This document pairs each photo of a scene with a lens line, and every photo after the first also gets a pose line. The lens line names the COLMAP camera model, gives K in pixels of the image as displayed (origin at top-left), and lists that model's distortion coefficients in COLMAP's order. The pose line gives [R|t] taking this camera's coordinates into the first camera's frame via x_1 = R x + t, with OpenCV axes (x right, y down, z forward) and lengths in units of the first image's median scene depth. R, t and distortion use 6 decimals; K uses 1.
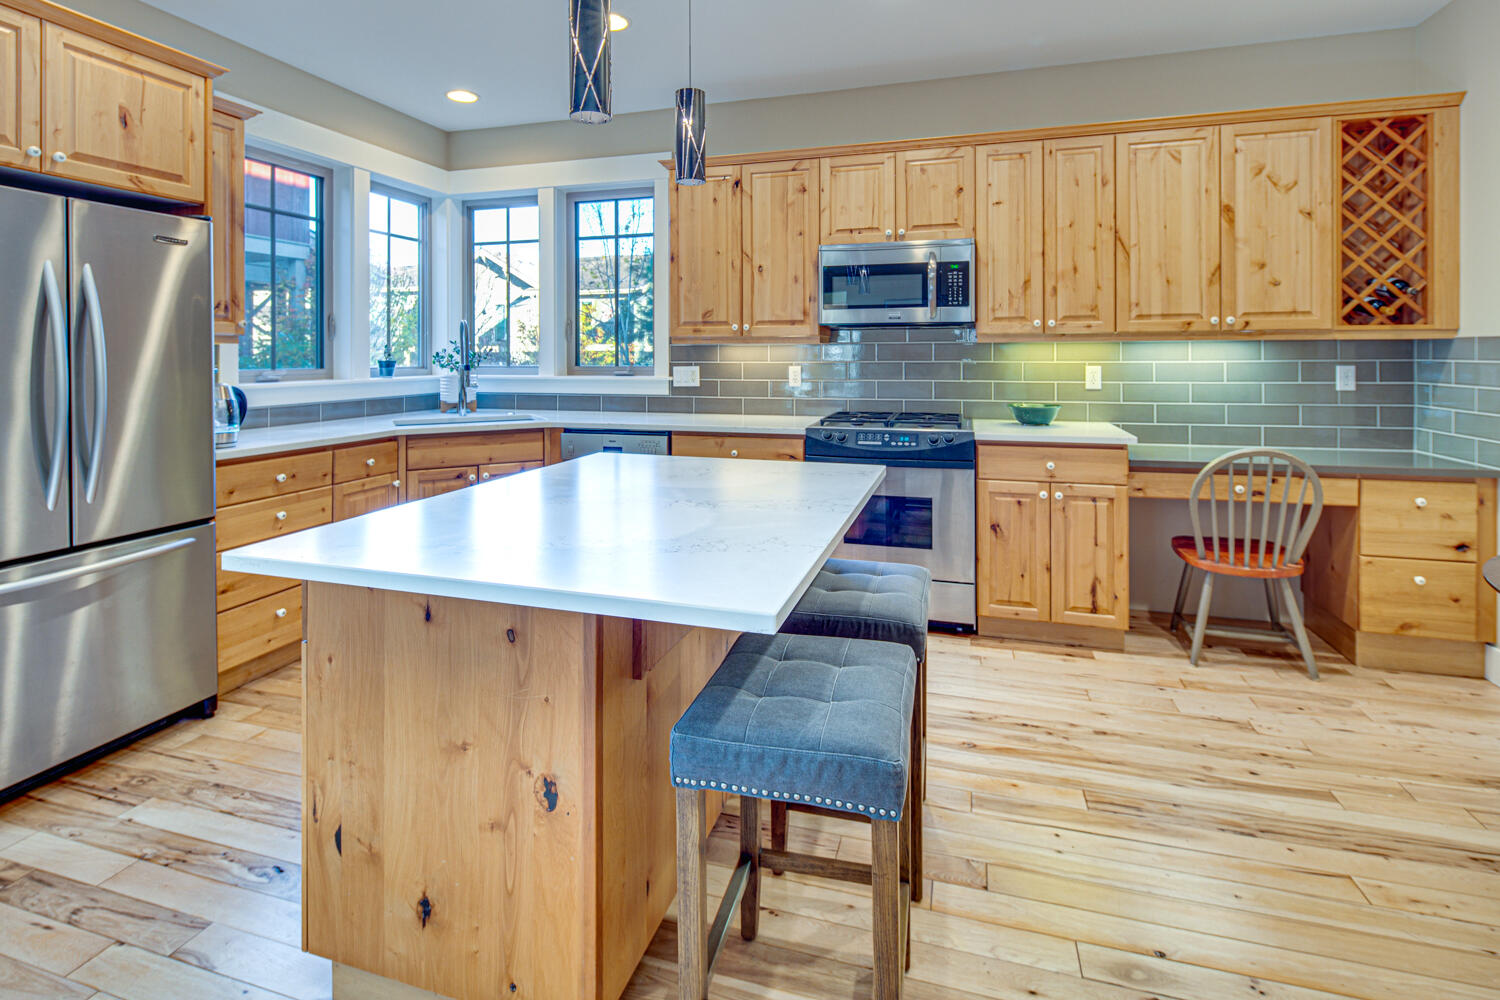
lens RADIAL K [[737.5, 0, 739.8], [0, 737.5, 353.6], [0, 0, 1]] dist [-0.001522, -0.002553]
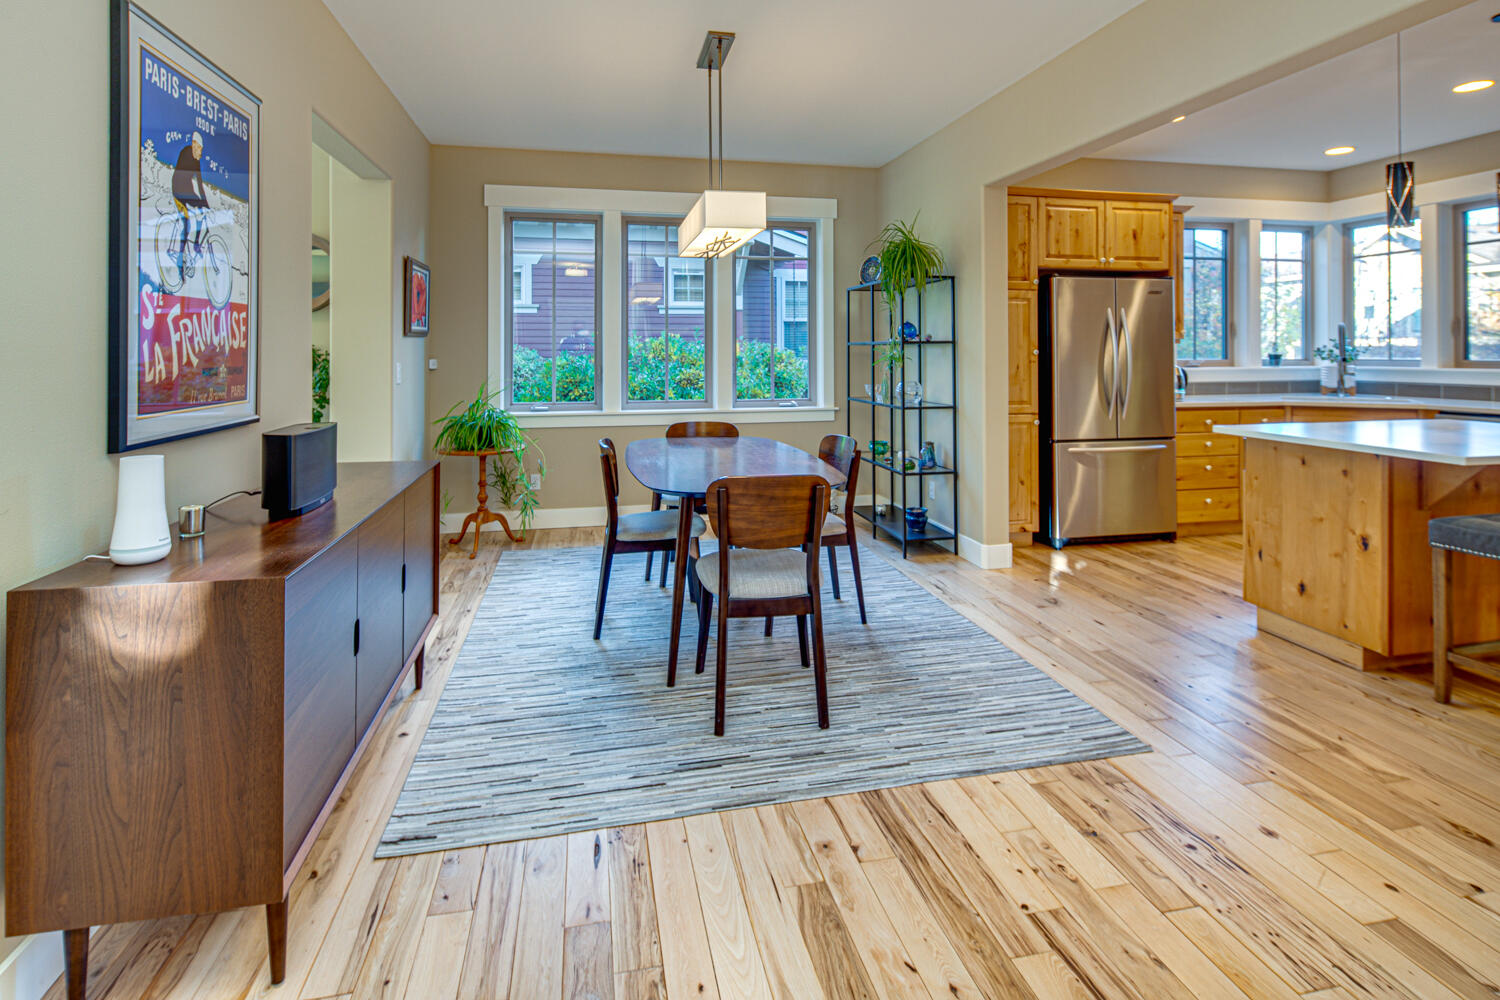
lens RADIAL K [[737.5, 0, 739.8], [0, 737.5, 353.6], [0, 0, 1]] dist [-0.001522, -0.002553]
pose [[0.484284, 0.002514, -0.874907, 0.335773], [0.004411, 0.999976, 0.005315, -0.004726], [0.874900, -0.006433, 0.484262, -0.755777]]
